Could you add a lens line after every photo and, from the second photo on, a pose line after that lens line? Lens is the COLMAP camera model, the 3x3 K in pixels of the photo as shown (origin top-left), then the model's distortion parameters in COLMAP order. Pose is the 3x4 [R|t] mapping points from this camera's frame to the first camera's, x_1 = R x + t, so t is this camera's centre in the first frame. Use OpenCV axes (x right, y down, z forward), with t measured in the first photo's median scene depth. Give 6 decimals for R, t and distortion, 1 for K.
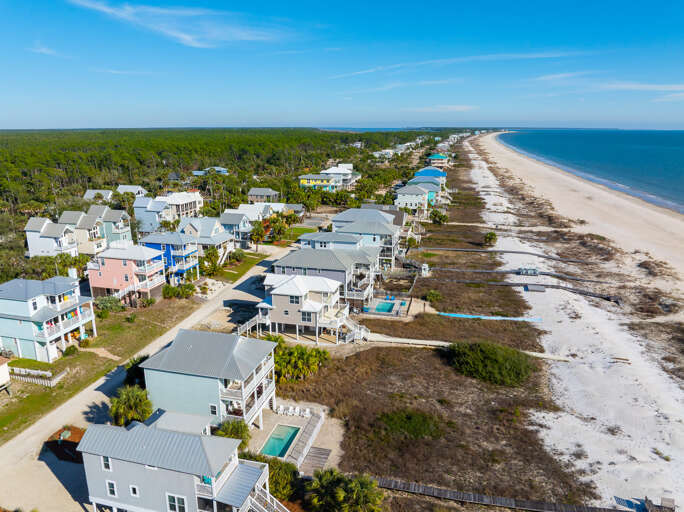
lens RADIAL K [[495.1, 0, 342.0], [0, 495.1, 256.0], [0, 0, 1]] dist [-0.061749, 0.034909]
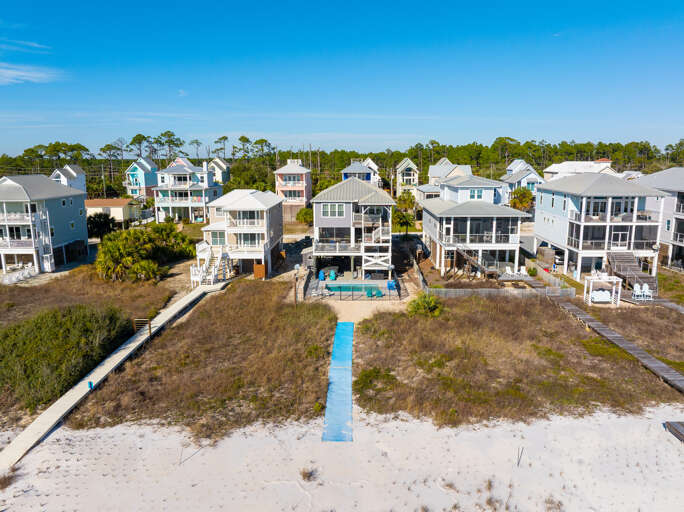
lens RADIAL K [[490.7, 0, 342.0], [0, 490.7, 256.0], [0, 0, 1]] dist [-0.036440, 0.000410]
pose [[0.219898, 0.190340, -0.956773, 0.612886], [-0.245109, 0.960097, 0.134667, 0.002342], [0.944228, 0.204901, 0.257778, 0.889531]]
